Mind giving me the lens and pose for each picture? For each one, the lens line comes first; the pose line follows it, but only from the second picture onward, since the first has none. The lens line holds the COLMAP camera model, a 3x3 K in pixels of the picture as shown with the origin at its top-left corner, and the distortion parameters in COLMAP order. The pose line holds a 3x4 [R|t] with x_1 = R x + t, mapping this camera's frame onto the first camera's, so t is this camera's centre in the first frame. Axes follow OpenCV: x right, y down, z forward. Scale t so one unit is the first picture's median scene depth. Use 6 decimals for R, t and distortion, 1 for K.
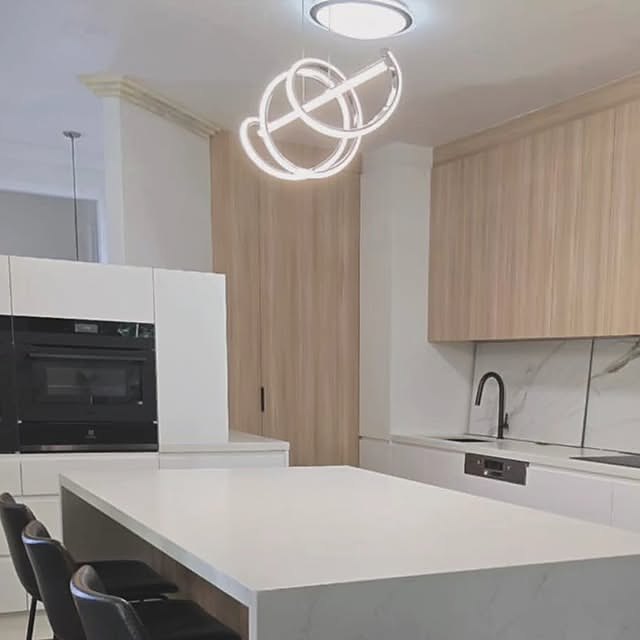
lens RADIAL K [[573.5, 0, 320.0], [0, 573.5, 320.0], [0, 0, 1]] dist [-0.001397, 0.003716]
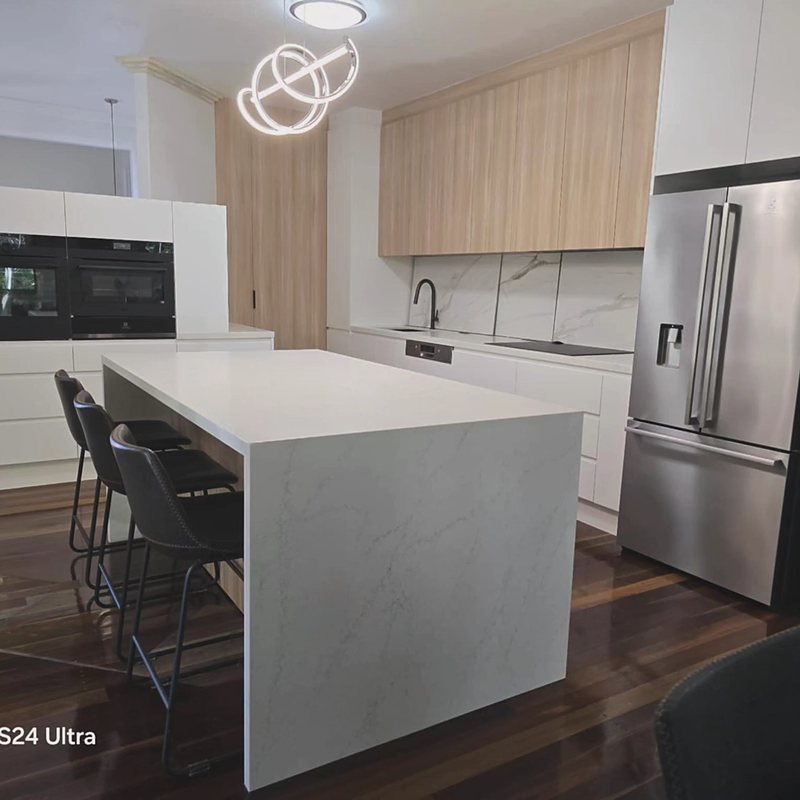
lens RADIAL K [[716.9, 0, 400.0], [0, 716.9, 400.0], [0, 0, 1]] dist [-0.001397, 0.003716]
pose [[0.984457, -0.024170, 0.173956, -0.064363], [-0.024319, 0.962183, 0.271317, -0.100881], [-0.173935, -0.271331, 0.946640, -0.726089]]
